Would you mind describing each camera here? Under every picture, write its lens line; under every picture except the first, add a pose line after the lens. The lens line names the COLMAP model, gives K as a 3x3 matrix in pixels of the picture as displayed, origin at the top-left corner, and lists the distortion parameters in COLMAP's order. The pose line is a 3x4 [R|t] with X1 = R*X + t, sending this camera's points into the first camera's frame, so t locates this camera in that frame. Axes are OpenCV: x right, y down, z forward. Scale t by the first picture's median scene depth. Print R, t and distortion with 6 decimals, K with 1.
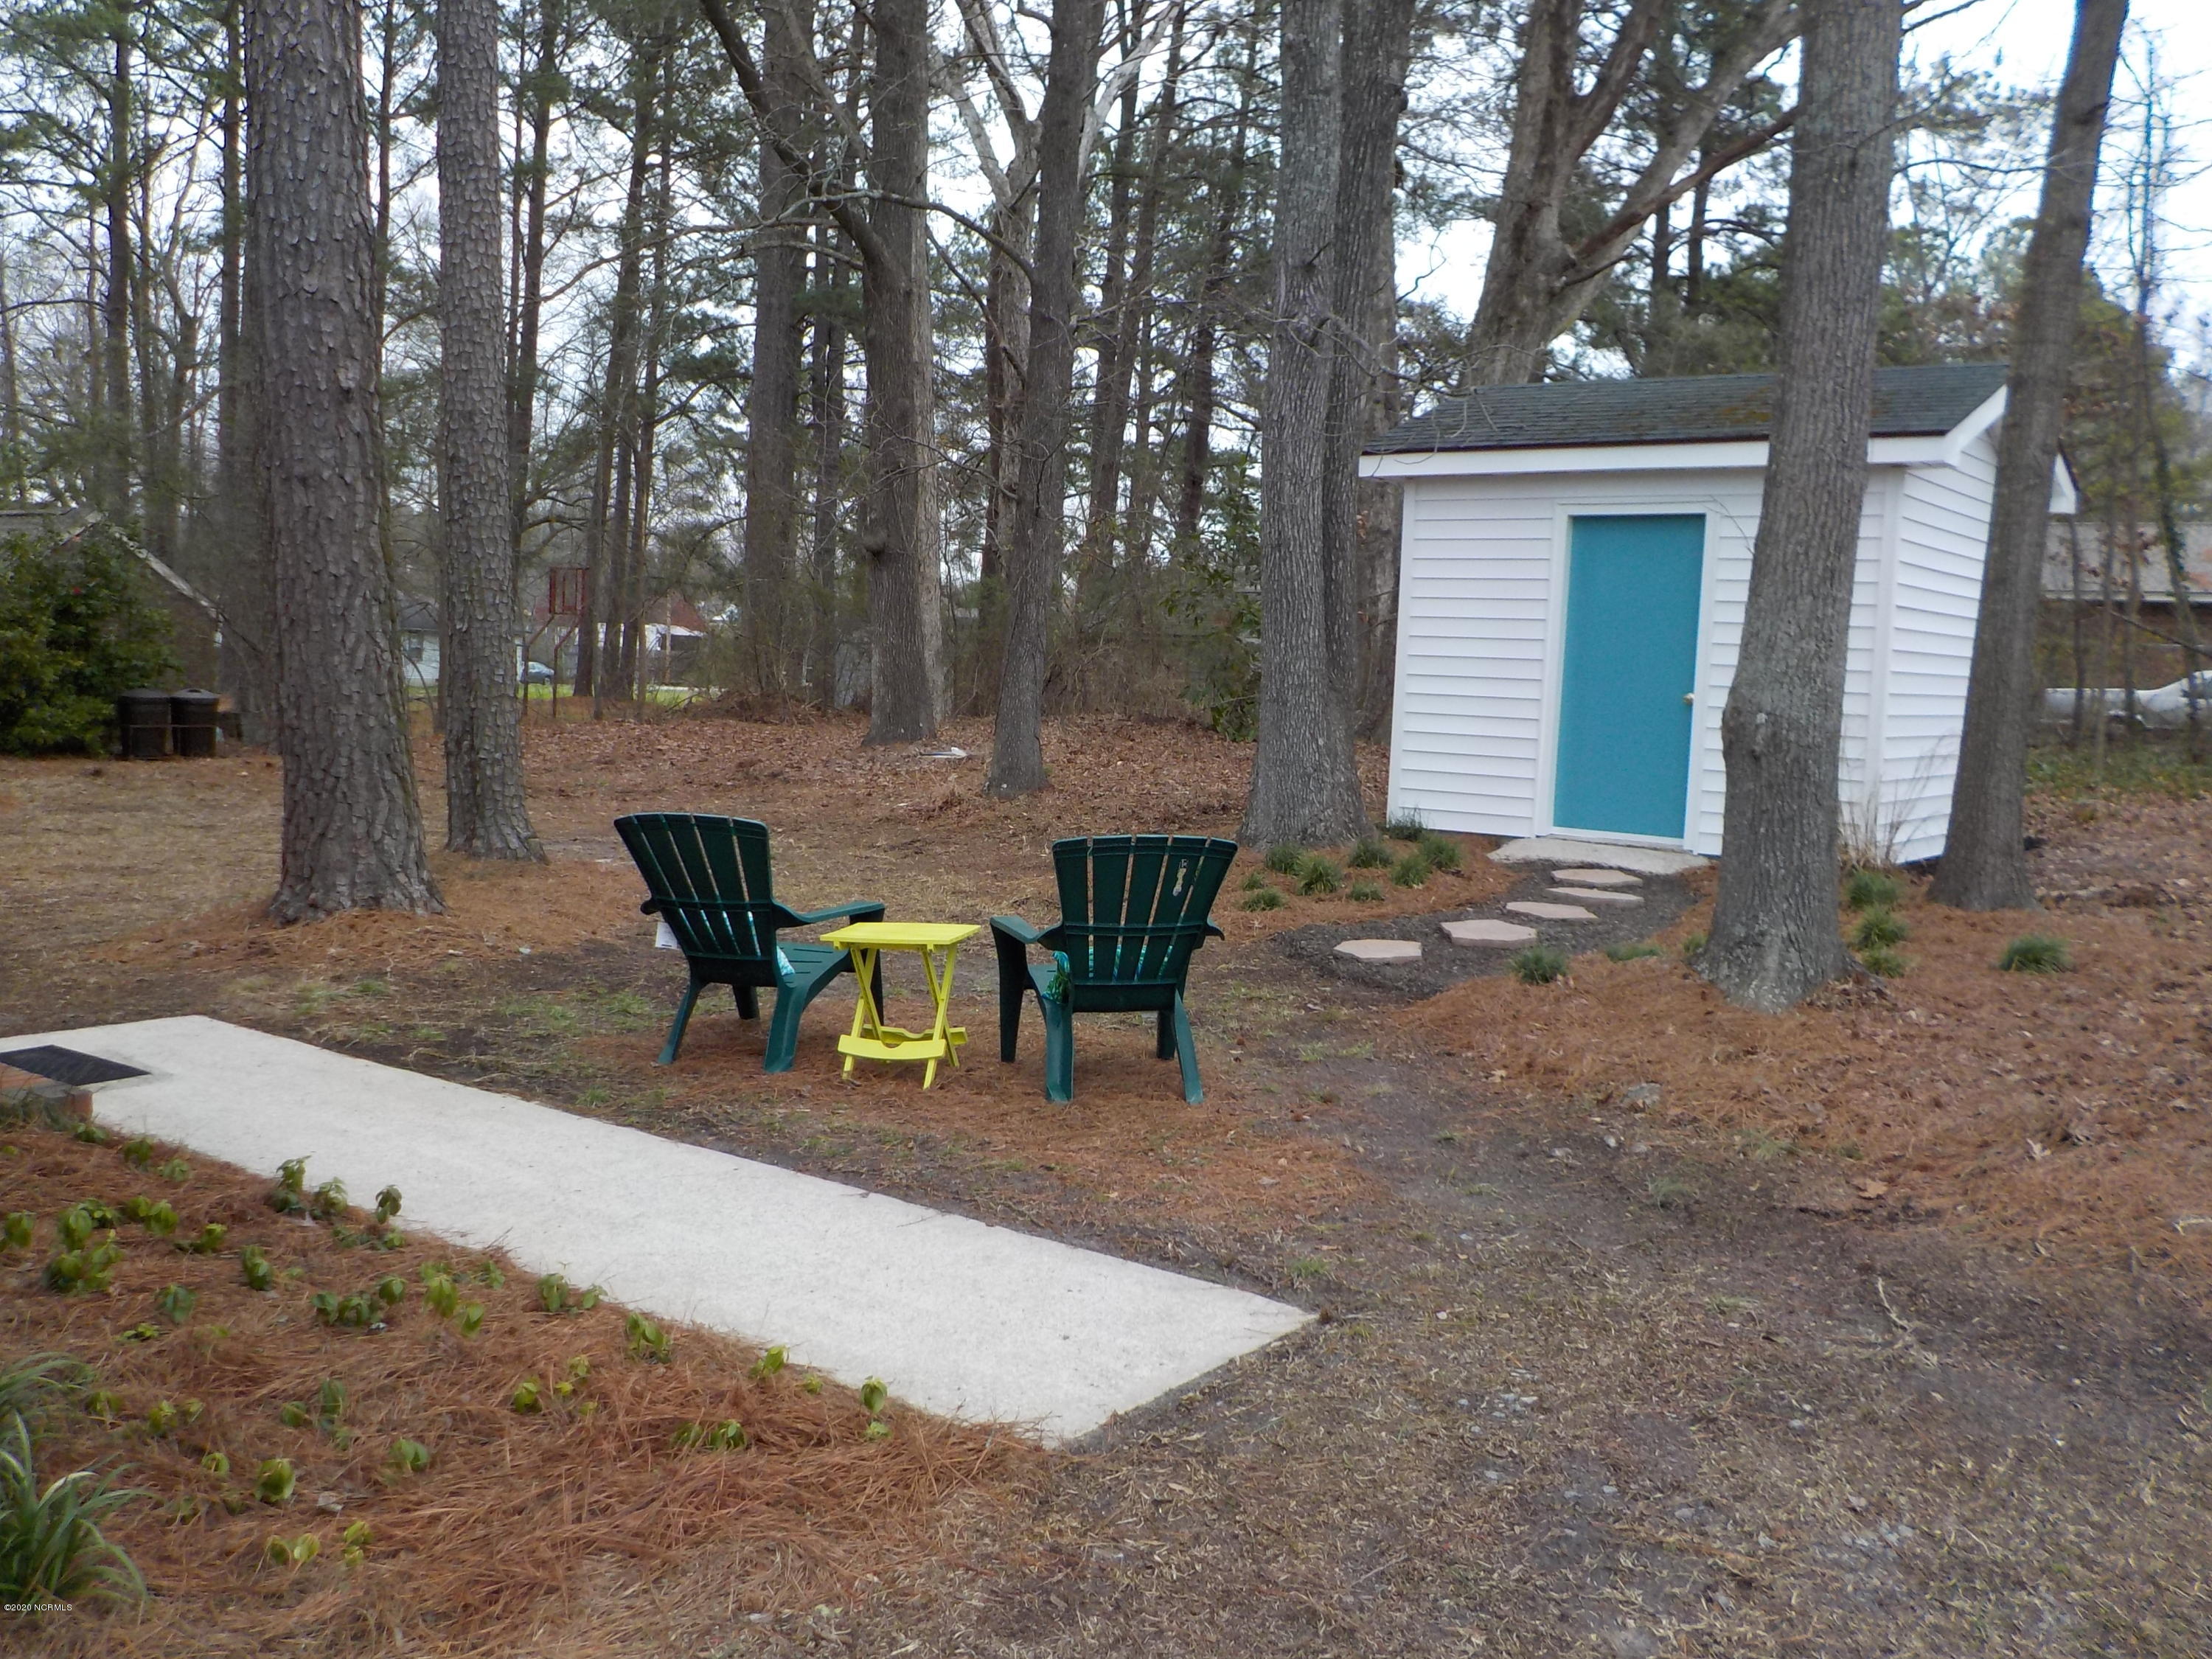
lens RADIAL K [[1998.5, 0, 1094.8], [0, 1998.5, 820.4], [0, 0, 1]] dist [-0.000486, 0.006149]
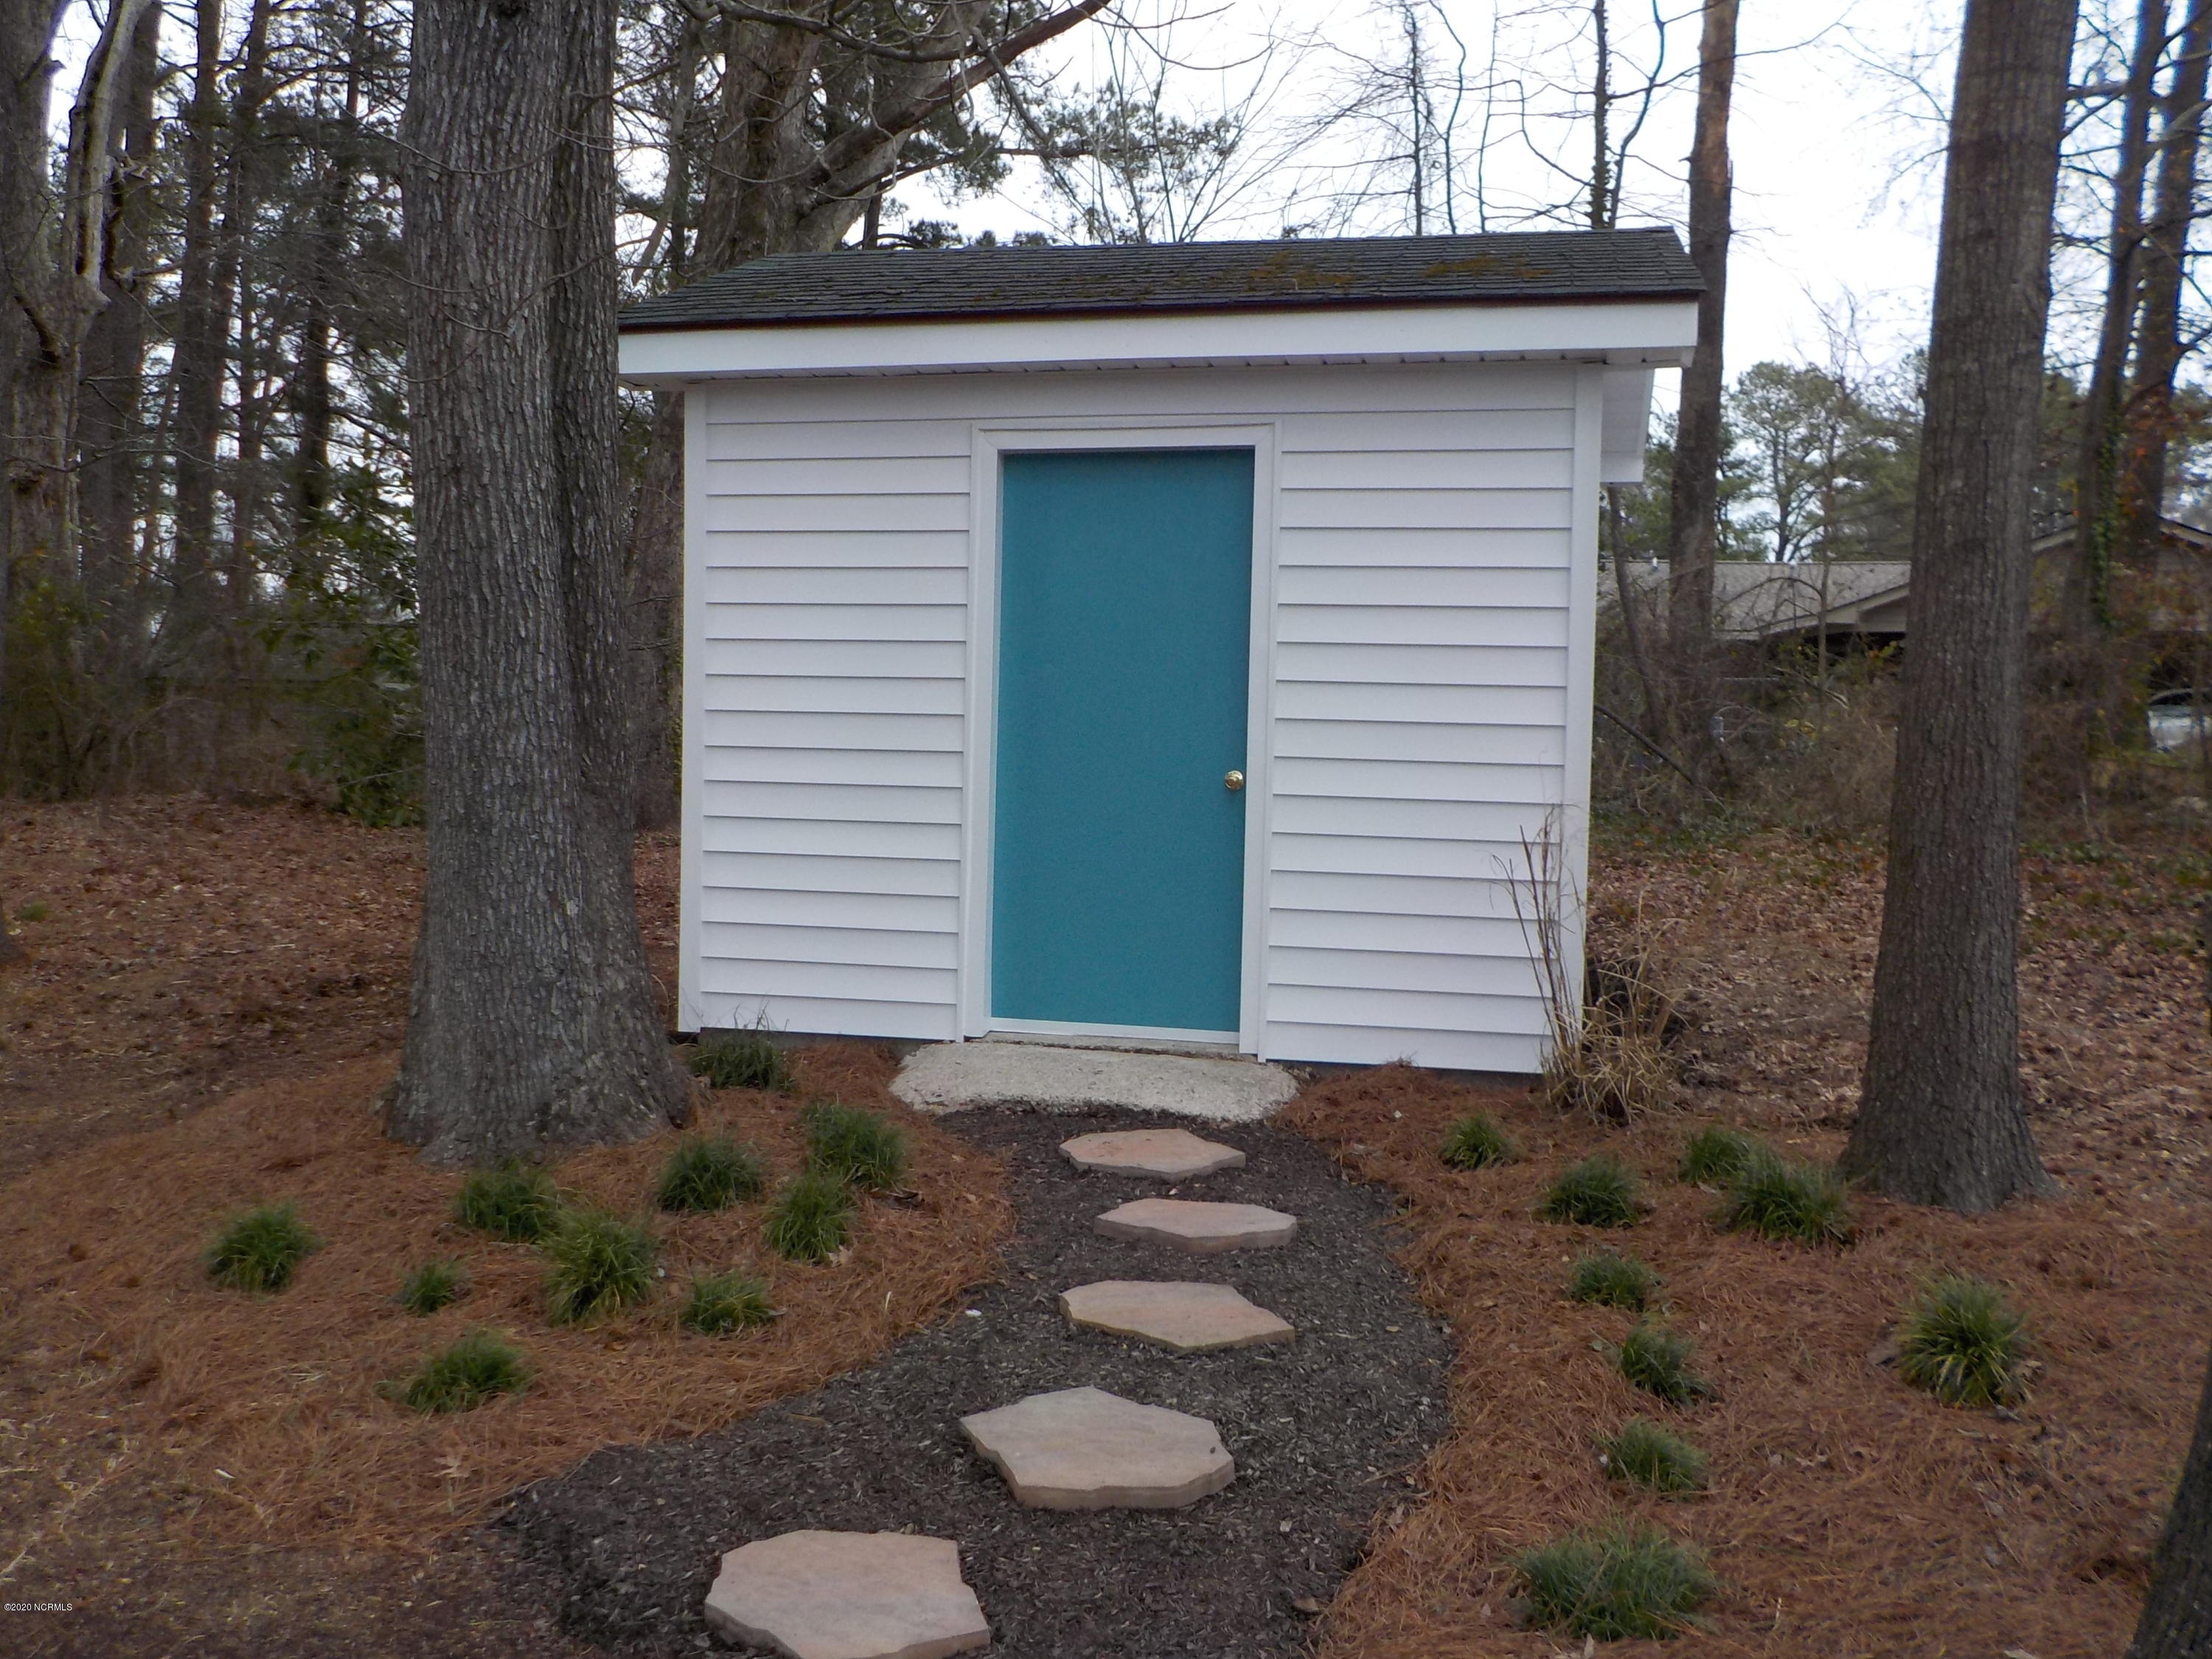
lens RADIAL K [[1998.5, 0, 1094.8], [0, 1998.5, 820.4], [0, 0, 1]] dist [-0.000486, 0.006149]
pose [[0.914447, -0.041339, 0.402588, 0.021177], [0.049656, 0.998714, -0.010239, -0.025826], [-0.401647, 0.029354, 0.915324, 0.283836]]
